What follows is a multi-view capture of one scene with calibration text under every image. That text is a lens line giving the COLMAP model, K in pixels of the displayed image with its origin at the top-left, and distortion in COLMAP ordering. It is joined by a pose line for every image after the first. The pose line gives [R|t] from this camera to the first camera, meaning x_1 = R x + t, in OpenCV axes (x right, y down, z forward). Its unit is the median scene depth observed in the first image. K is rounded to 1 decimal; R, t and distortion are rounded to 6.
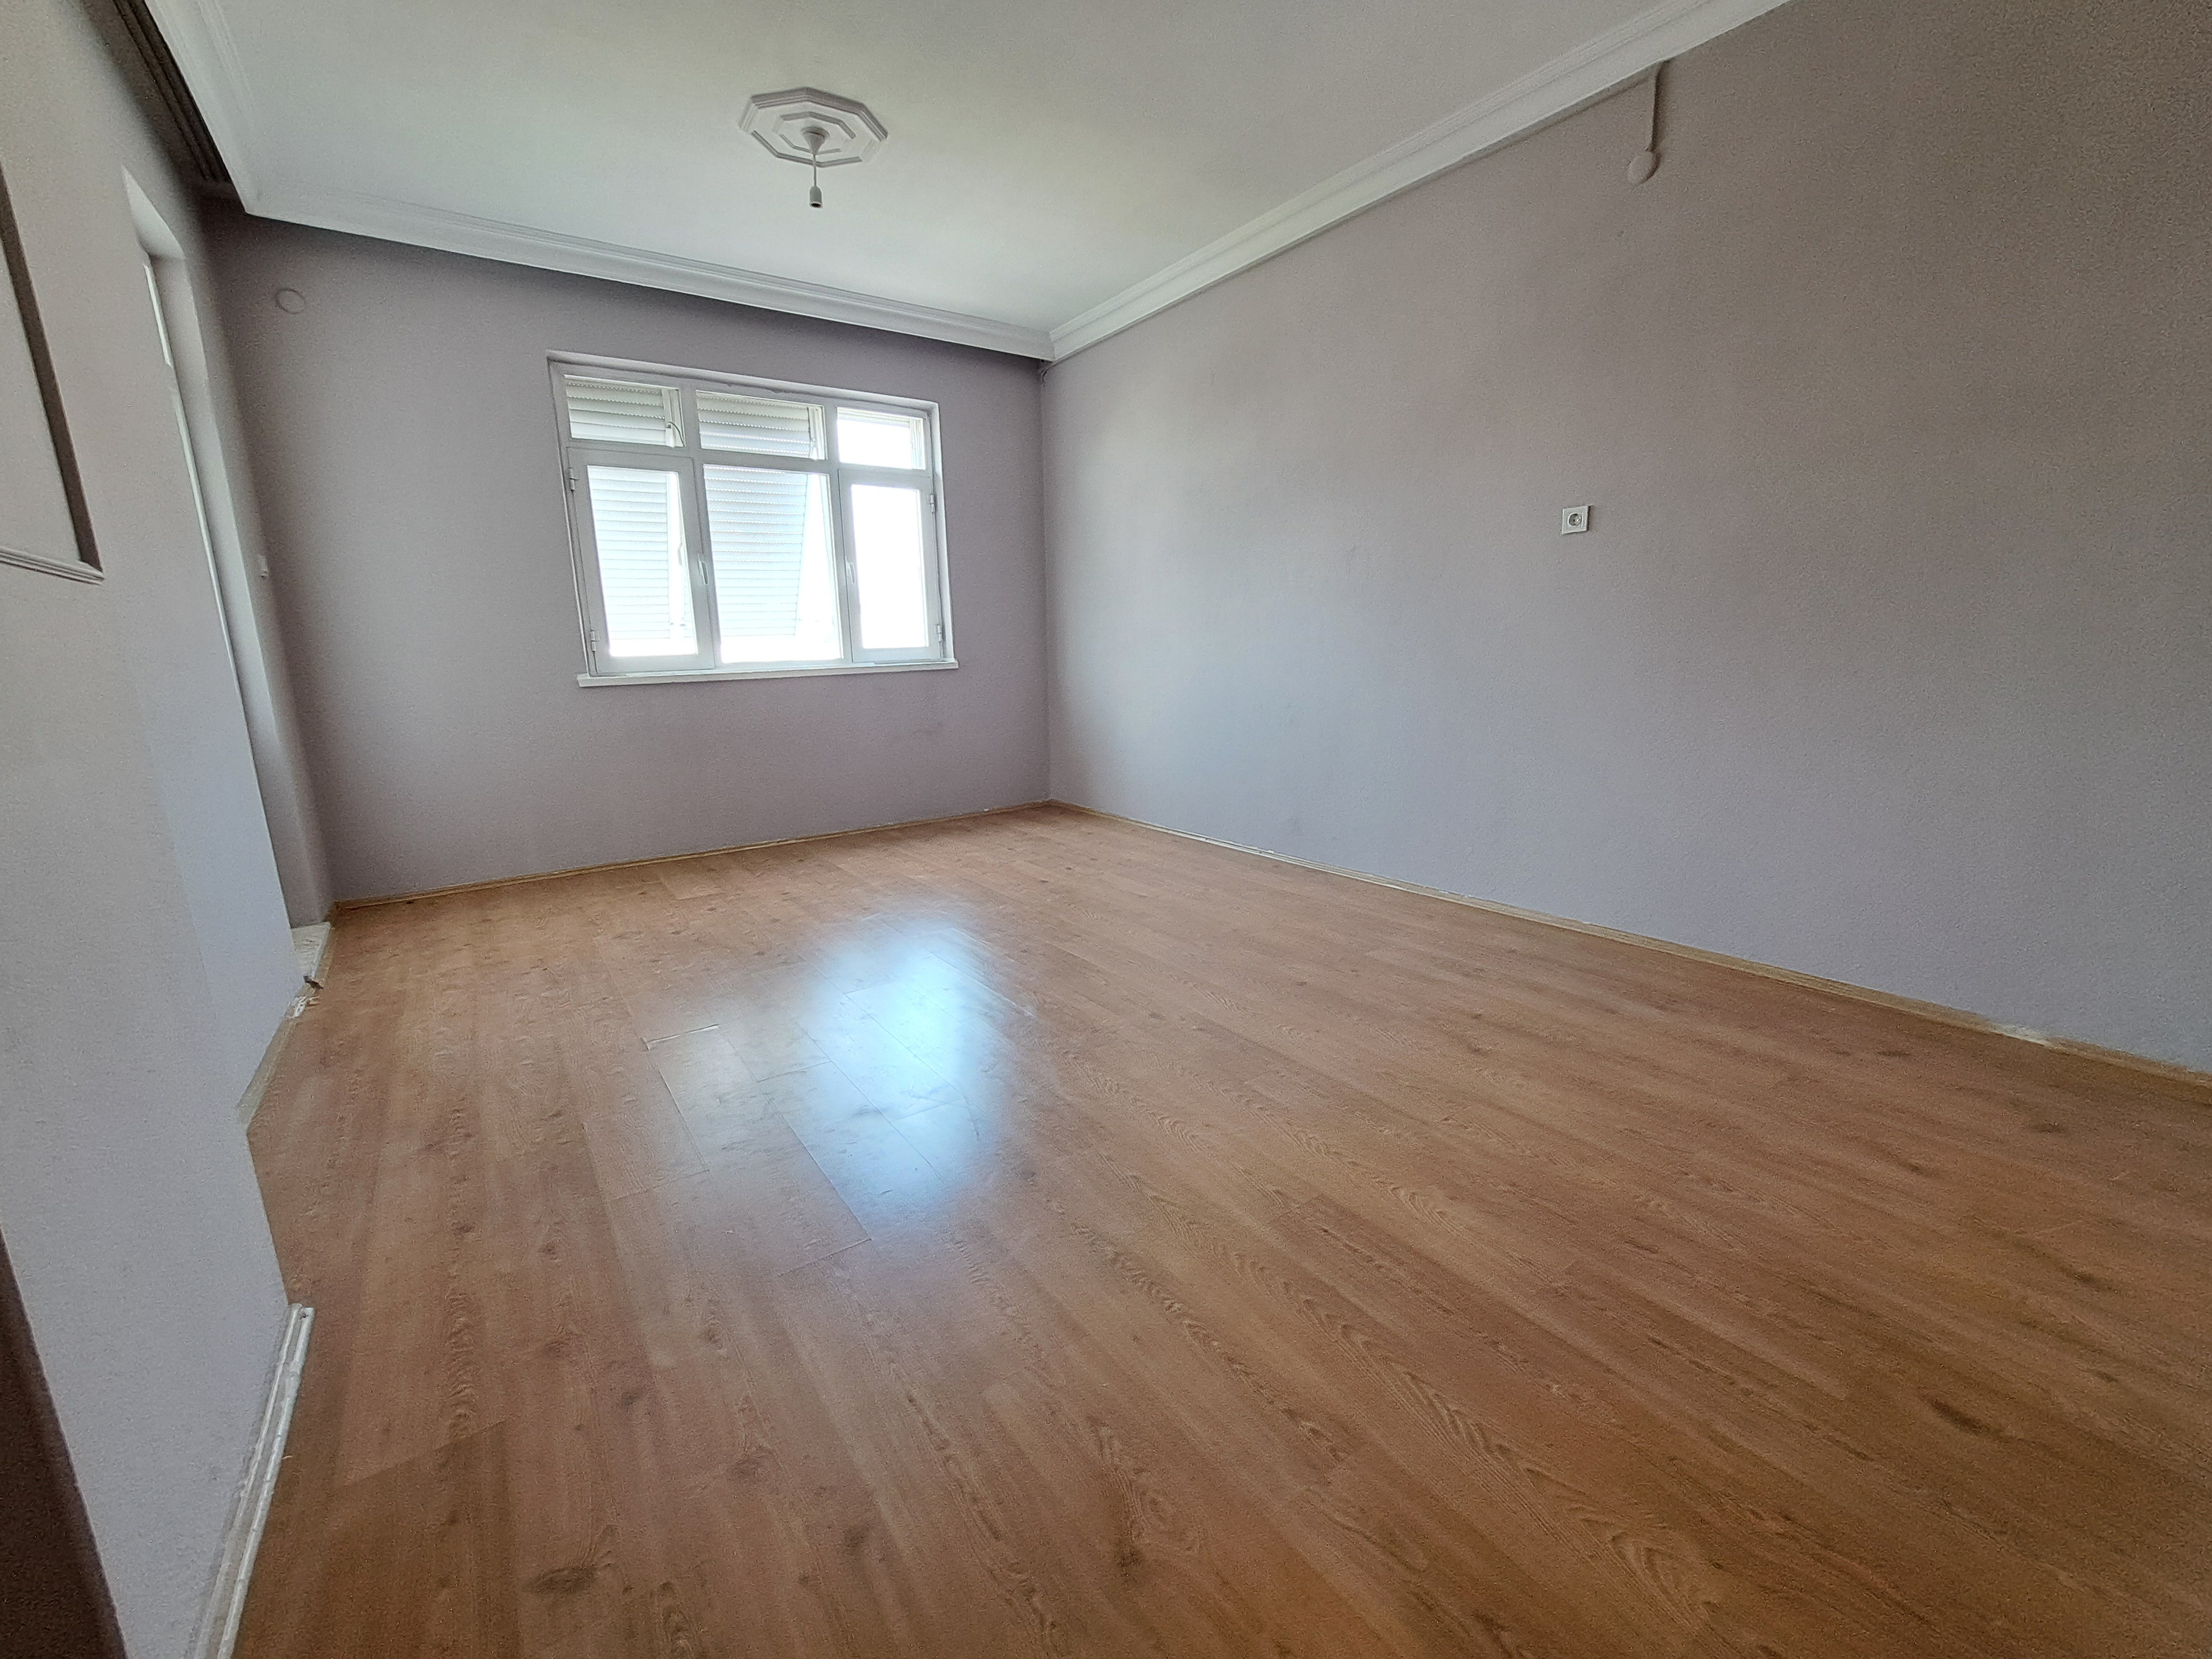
lens RADIAL K [[905.5, 0, 1109.7], [0, 905.5, 831.6], [0, 0, 1]] dist [-0.017412, -0.000193]
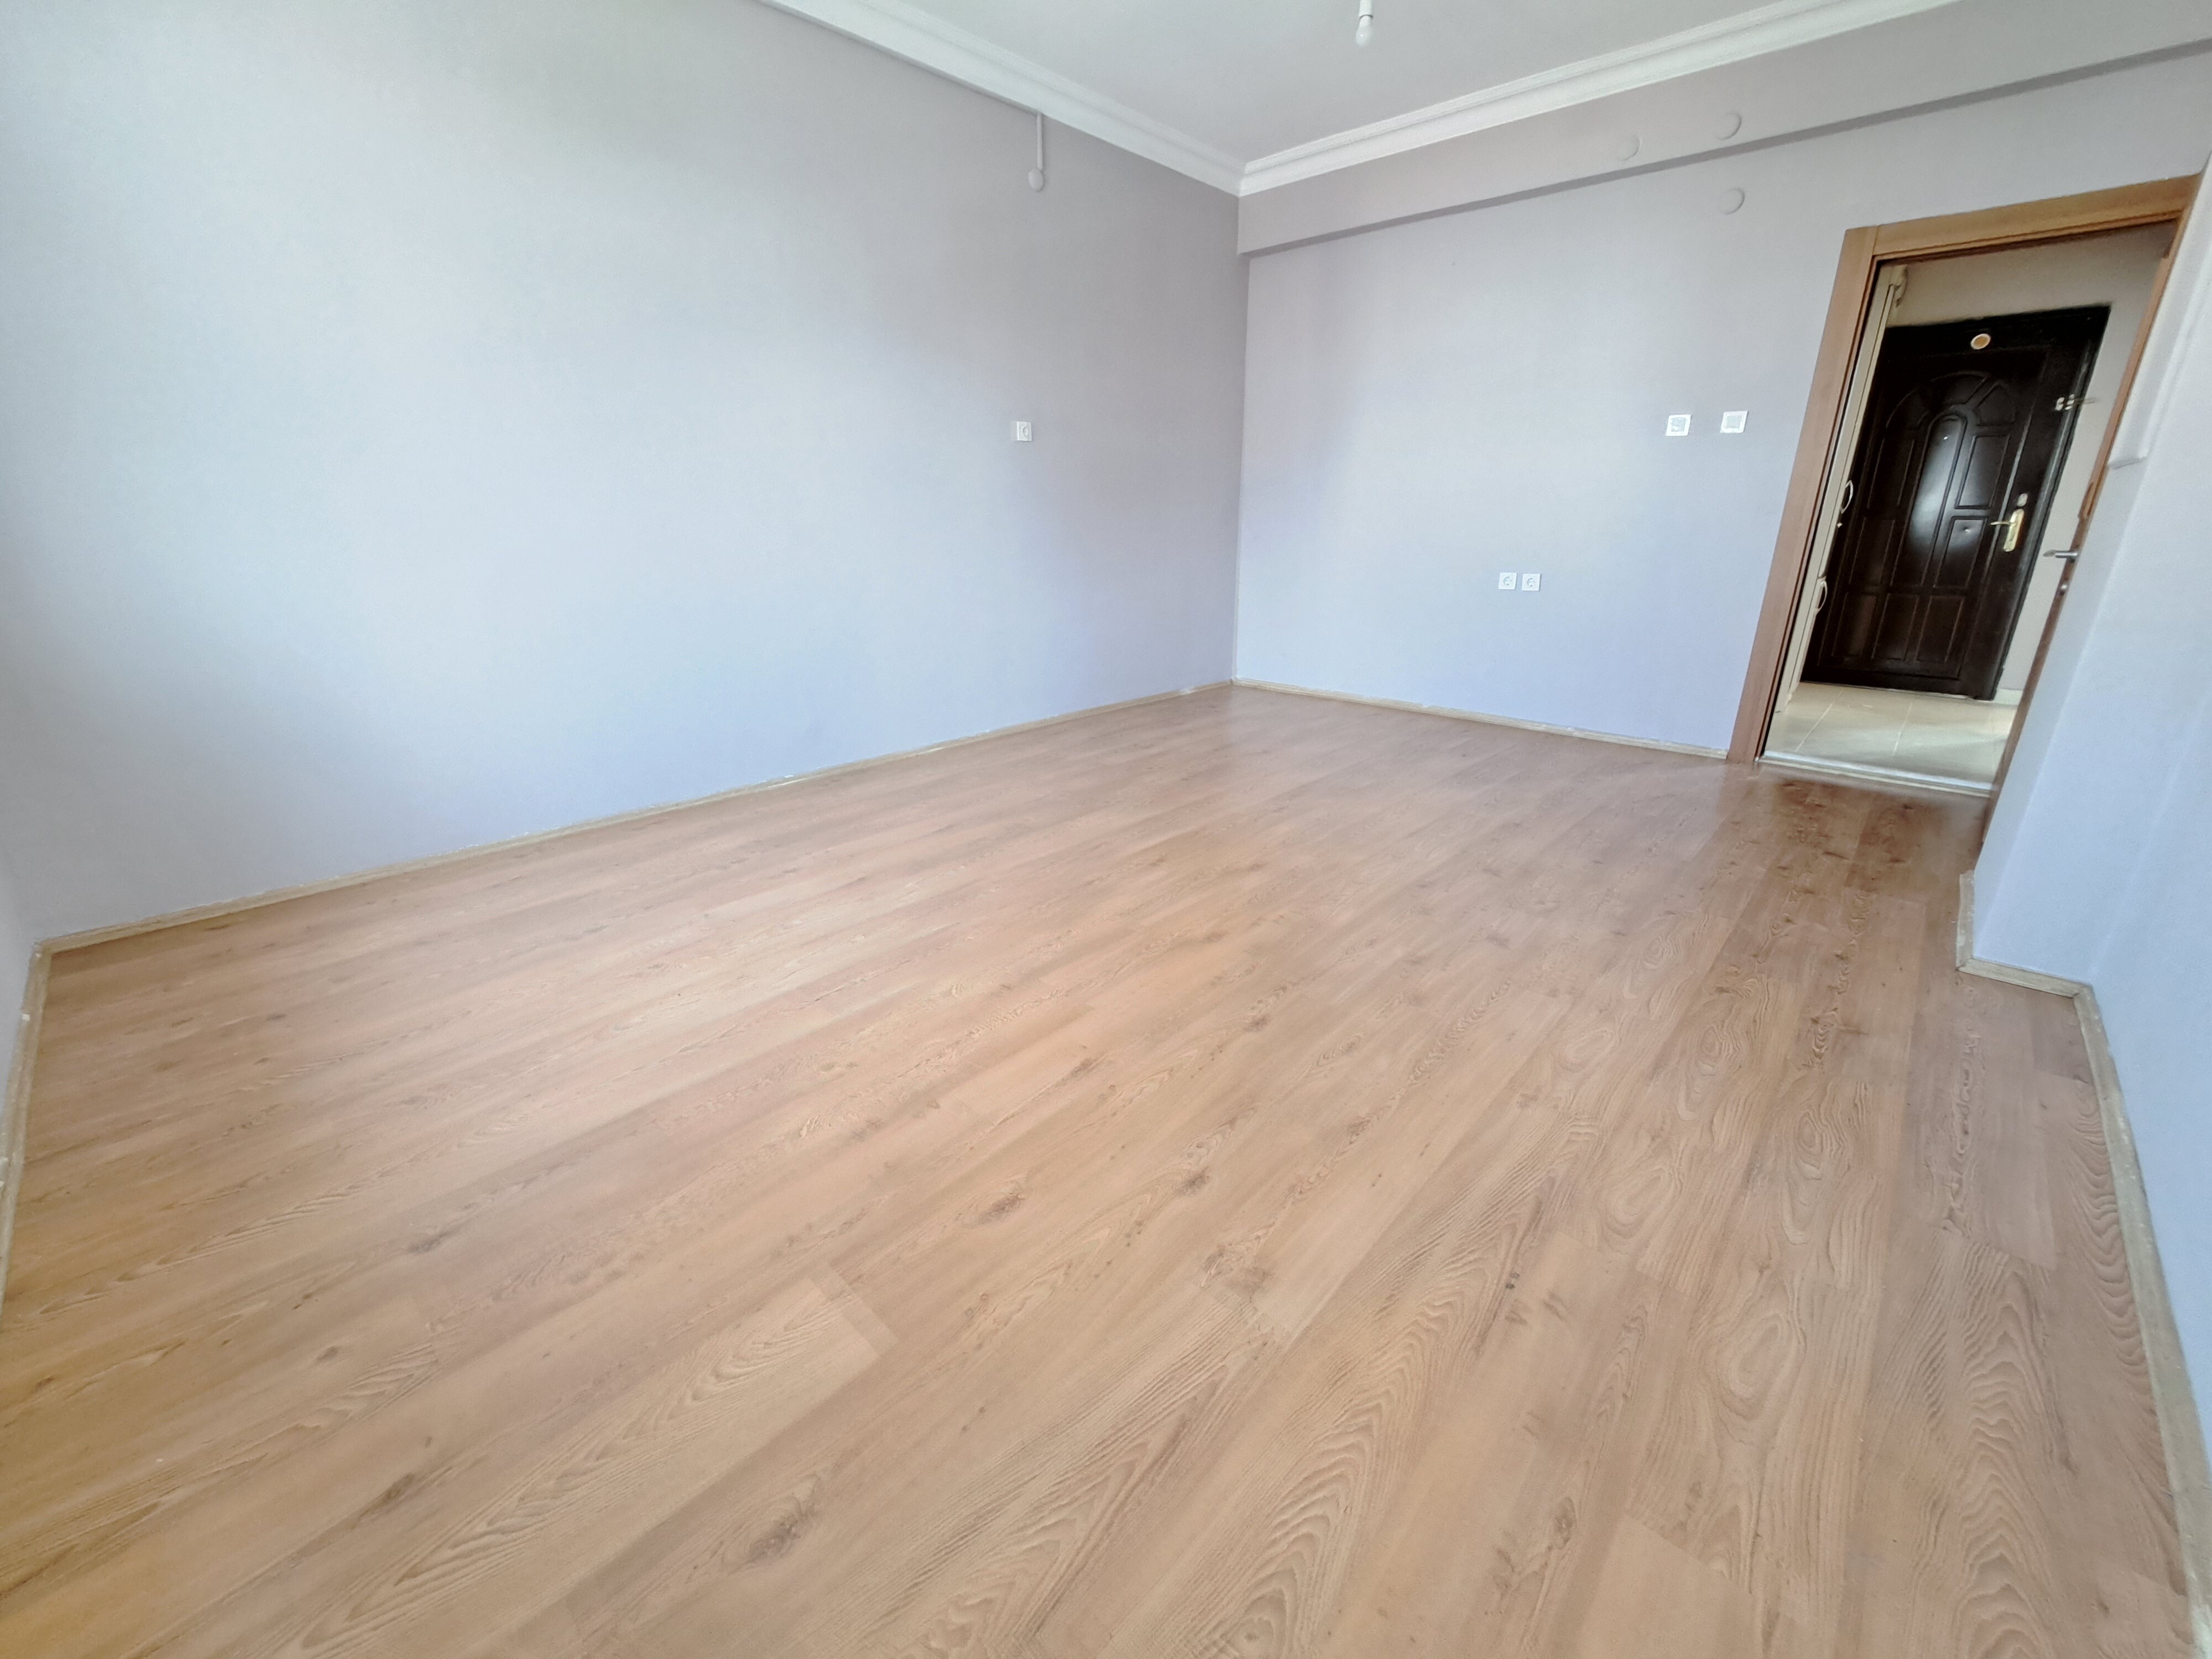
lens RADIAL K [[876.4, 0, 1082.0], [0, 876.4, 800.0], [0, 0, 1]] dist [-0.011845, -0.000327]
pose [[-0.174181, -0.282467, 0.943331, -0.796216], [0.206899, 0.926093, 0.315508, -0.195605], [-0.962732, 0.250130, -0.102865, 1.026514]]
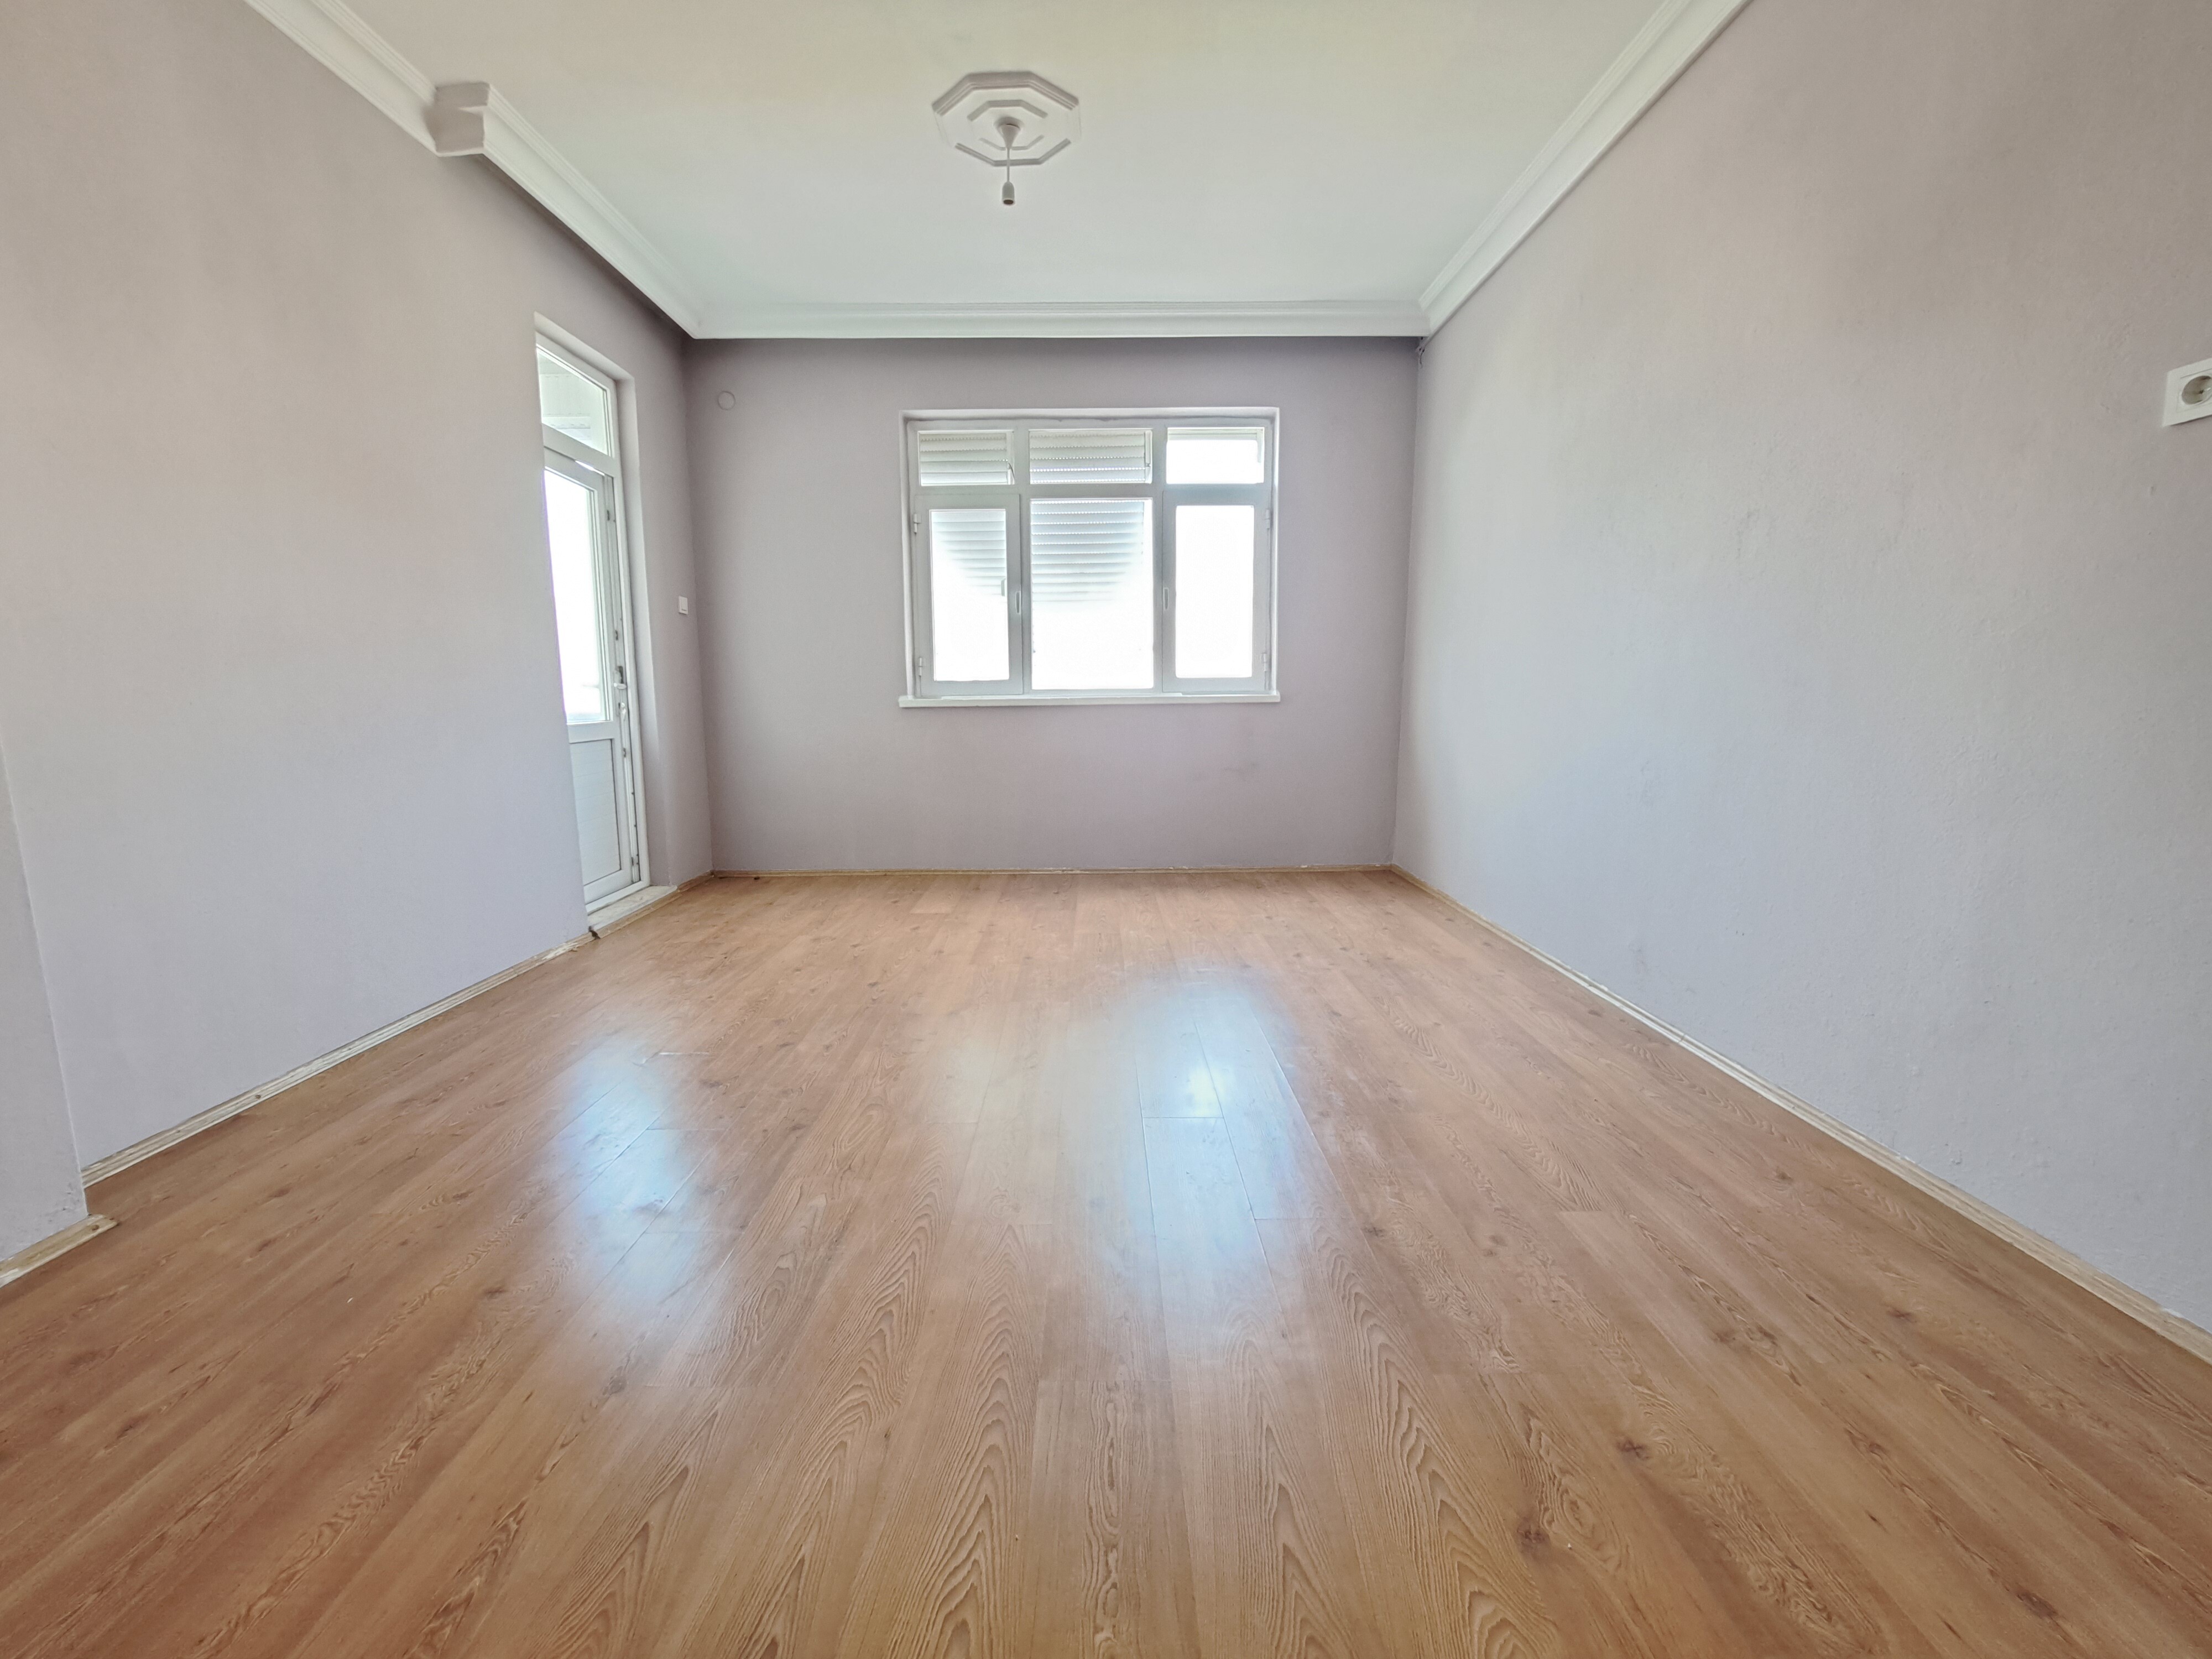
lens RADIAL K [[883.5, 0, 1090.0], [0, 883.5, 810.3], [0, 0, 1]] dist [-0.008683, -0.004015]
pose [[0.808275, 0.095254, -0.581050, 0.294497], [-0.131362, 0.991128, -0.020253, -0.054111], [0.573965, 0.092698, 0.813616, 0.316889]]
